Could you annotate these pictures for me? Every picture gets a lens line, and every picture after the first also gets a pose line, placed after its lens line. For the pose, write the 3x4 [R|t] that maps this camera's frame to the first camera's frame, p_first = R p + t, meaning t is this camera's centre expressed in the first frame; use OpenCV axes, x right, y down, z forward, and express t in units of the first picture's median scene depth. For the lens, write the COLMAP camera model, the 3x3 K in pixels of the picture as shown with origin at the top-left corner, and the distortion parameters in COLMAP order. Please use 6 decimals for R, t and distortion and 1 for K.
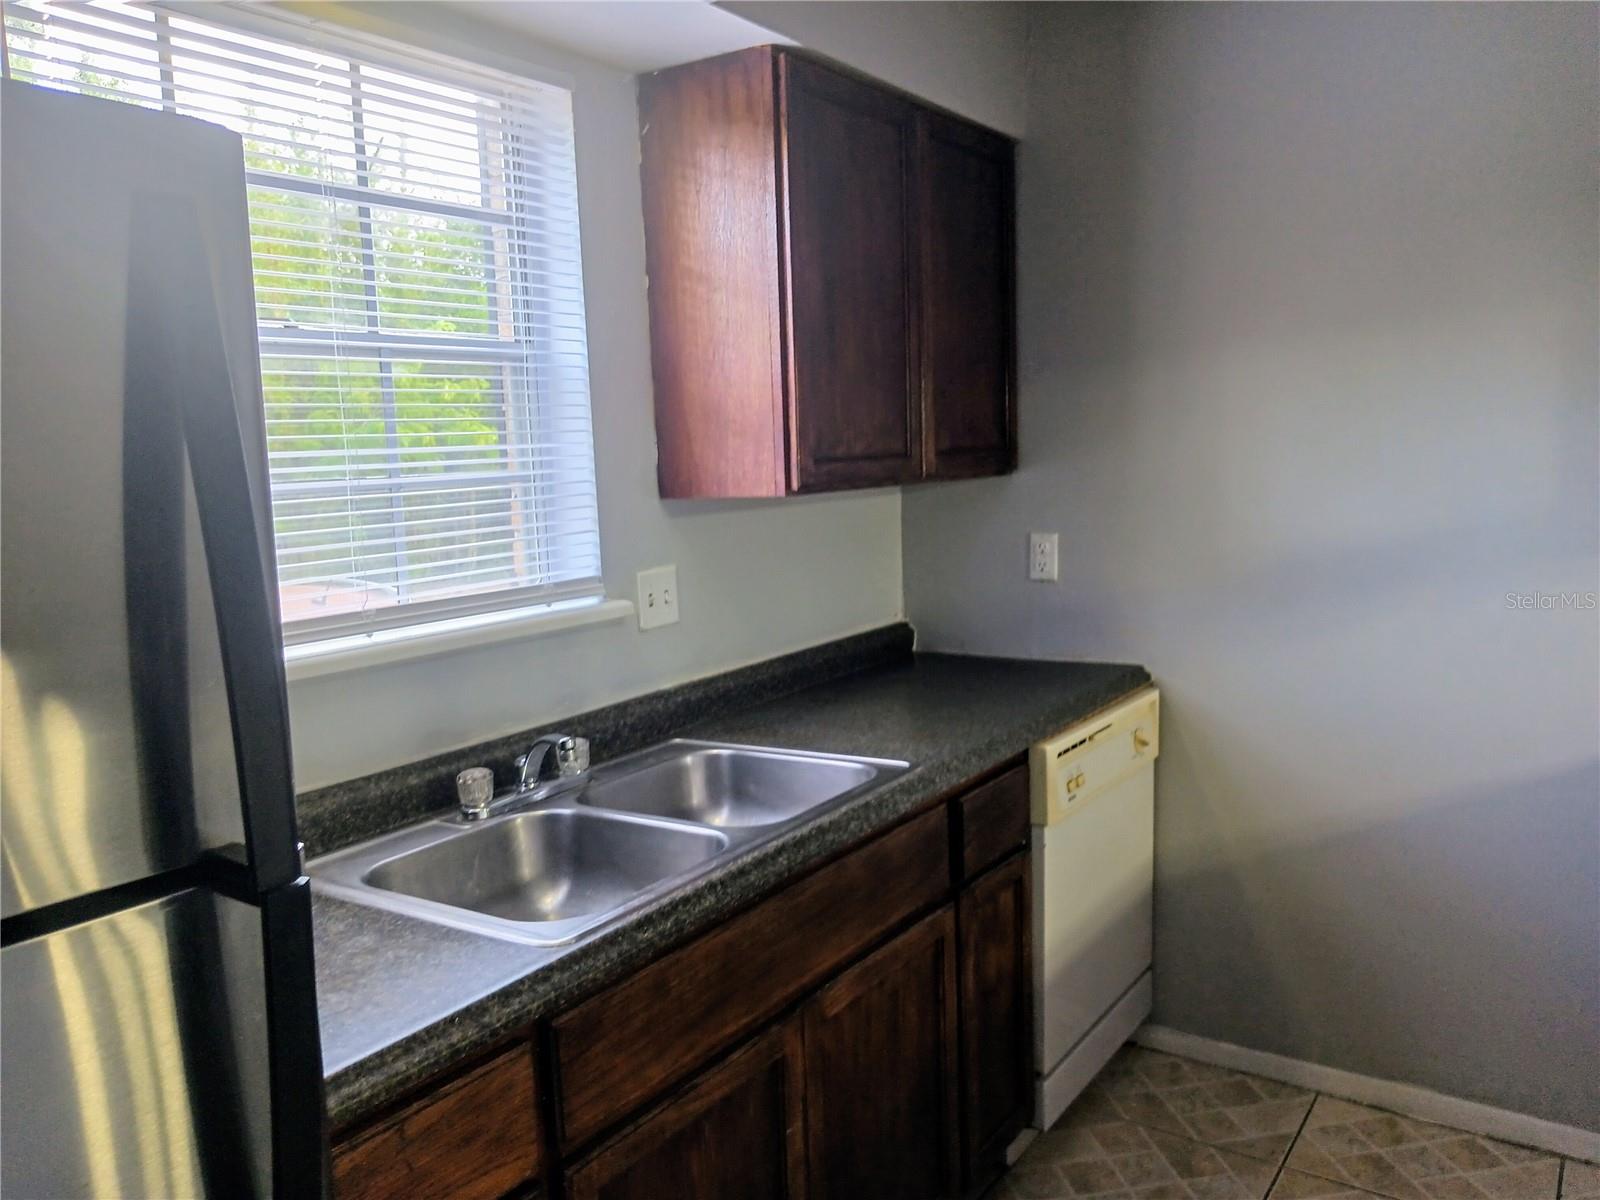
lens RADIAL K [[1200.1, 0, 798.5], [0, 1200.1, 593.1], [0, 0, 1]] dist [0.048620, -0.101768]
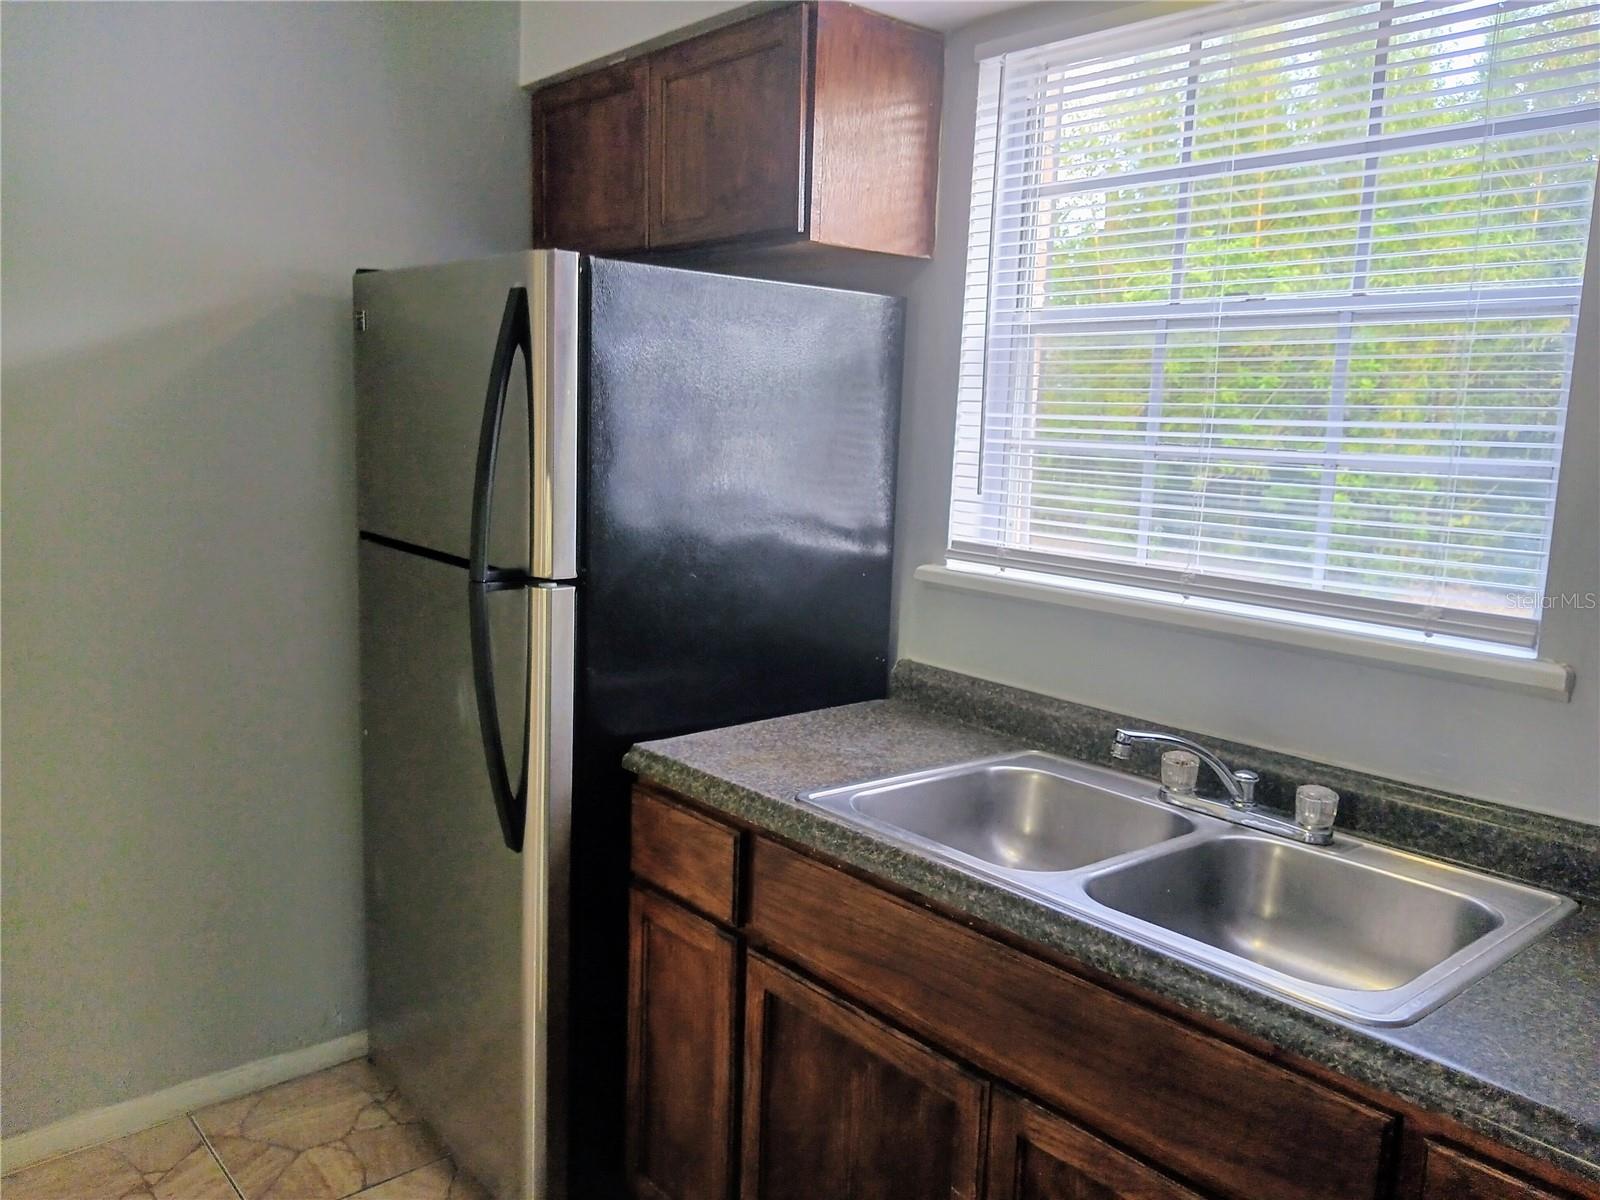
lens RADIAL K [[1200.1, 0, 798.5], [0, 1200.1, 593.1], [0, 0, 1]] dist [0.048620, -0.101768]
pose [[-0.241550, 0.175068, -0.954466, 0.728525], [-0.139356, 0.967138, 0.212660, -0.145111], [0.960330, 0.184379, -0.209215, 0.901922]]
